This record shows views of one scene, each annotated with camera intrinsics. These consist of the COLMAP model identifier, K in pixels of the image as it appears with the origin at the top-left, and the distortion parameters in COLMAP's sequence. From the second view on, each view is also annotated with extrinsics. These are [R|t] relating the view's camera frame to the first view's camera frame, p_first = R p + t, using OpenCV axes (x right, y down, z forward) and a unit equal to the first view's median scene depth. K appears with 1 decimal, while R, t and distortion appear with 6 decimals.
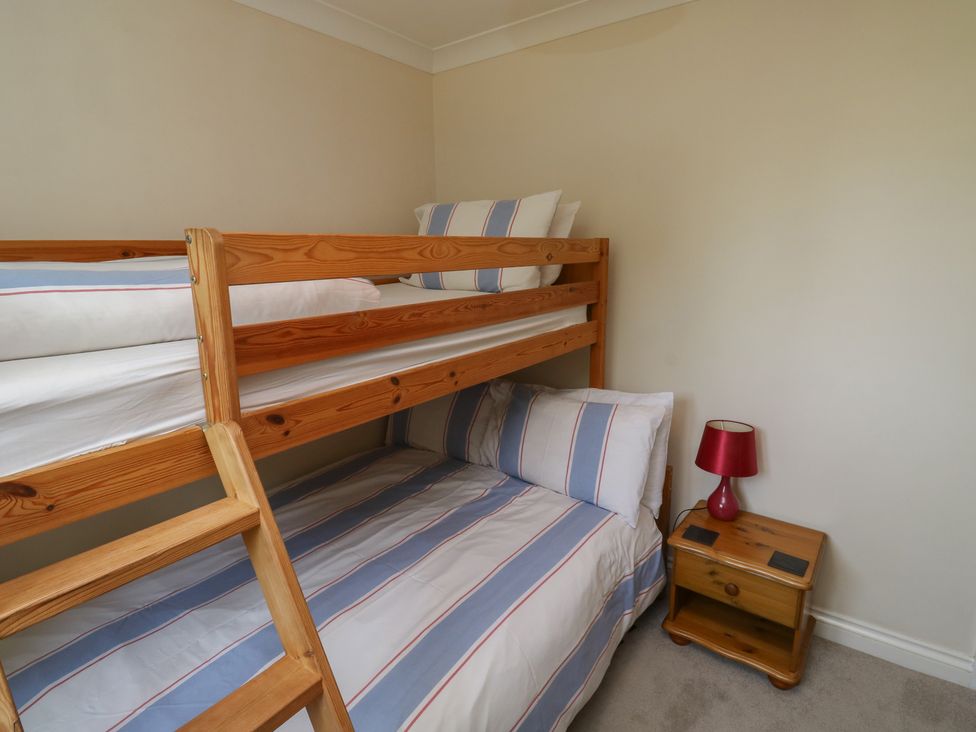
lens RADIAL K [[531.4, 0, 467.7], [0, 531.4, 354.6], [0, 0, 1]] dist [0.001488, -0.014122]
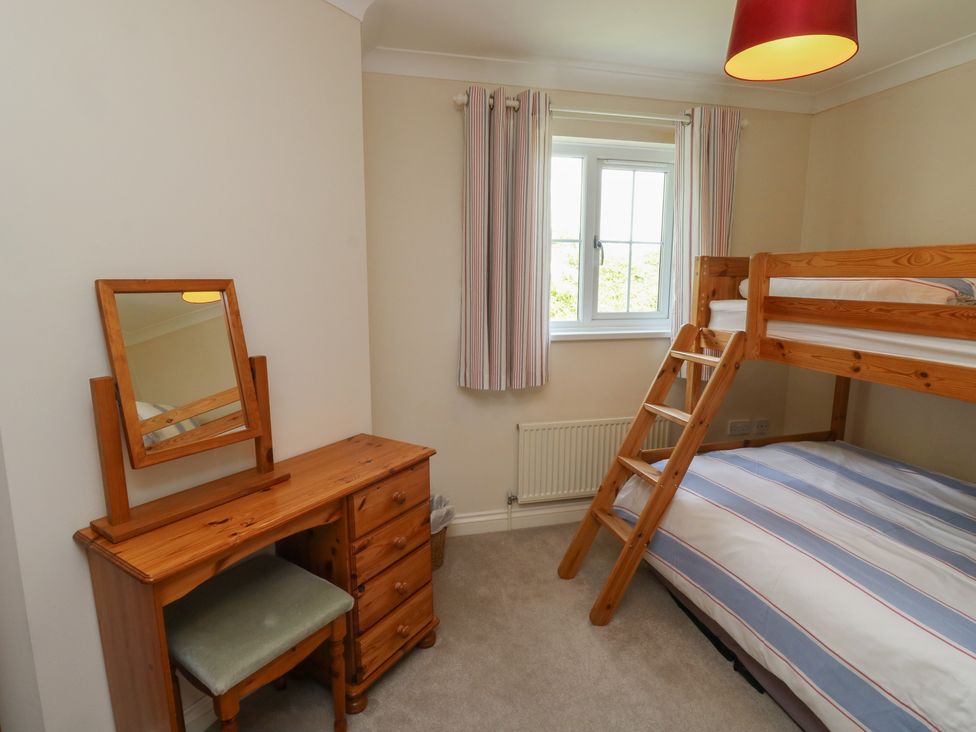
lens RADIAL K [[531.4, 0, 478.4], [0, 531.4, 353.8], [0, 0, 1]] dist [0.001488, -0.014122]
pose [[-0.632615, 0.119929, -0.765124, 1.418302], [-0.146816, 0.951452, 0.270524, -0.166891], [0.760423, 0.283471, -0.584295, 0.987898]]
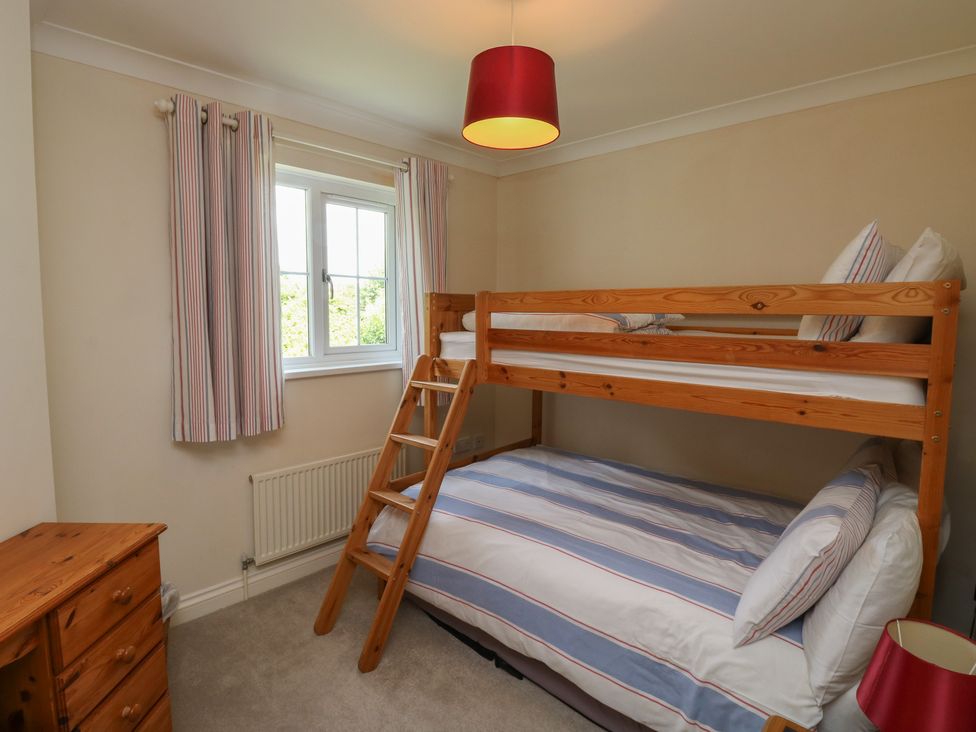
lens RADIAL K [[531.4, 0, 495.1], [0, 531.4, 350.7], [0, 0, 1]] dist [0.001488, -0.014122]
pose [[-0.100927, 0.086414, -0.991134, 1.468301], [-0.198890, 0.974359, 0.105204, -0.150821], [0.974811, 0.207744, -0.081152, 0.853874]]
